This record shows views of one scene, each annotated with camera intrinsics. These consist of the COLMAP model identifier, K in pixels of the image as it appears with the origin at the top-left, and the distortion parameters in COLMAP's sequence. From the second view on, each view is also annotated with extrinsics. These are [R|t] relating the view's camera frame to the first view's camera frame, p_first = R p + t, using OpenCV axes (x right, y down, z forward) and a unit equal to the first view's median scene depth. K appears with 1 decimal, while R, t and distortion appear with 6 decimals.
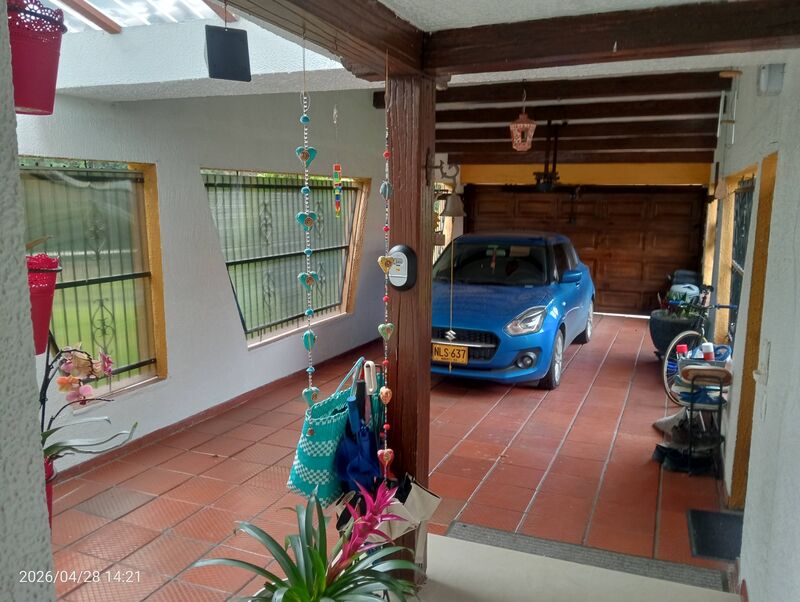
lens RADIAL K [[653.0, 0, 398.2], [0, 653.0, 306.0], [0, 0, 1]] dist [0.130965, -0.254150]
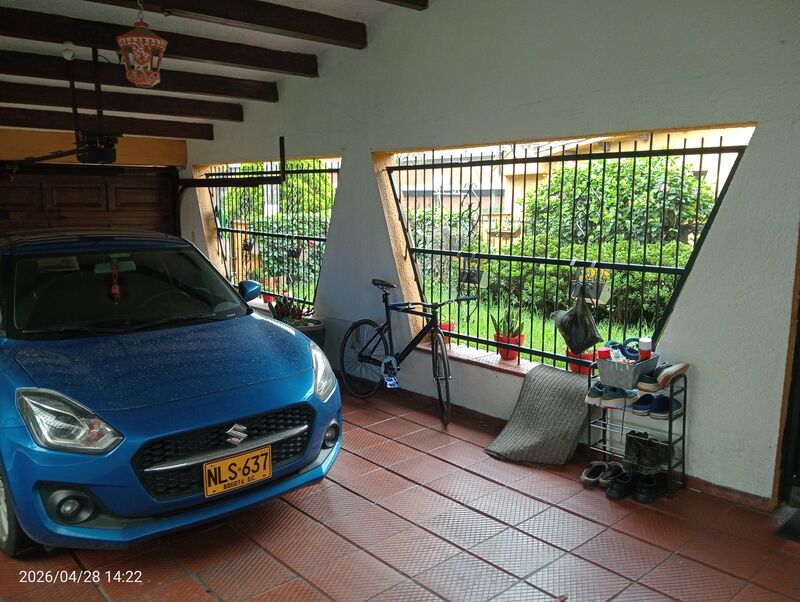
lens RADIAL K [[653.0, 0, 398.2], [0, 653.0, 306.0], [0, 0, 1]] dist [0.130965, -0.254150]
pose [[0.414837, -0.151837, 0.897138, -0.300070], [0.151072, 0.983787, 0.096647, -0.079673], [-0.897267, 0.095440, 0.431049, 0.658019]]
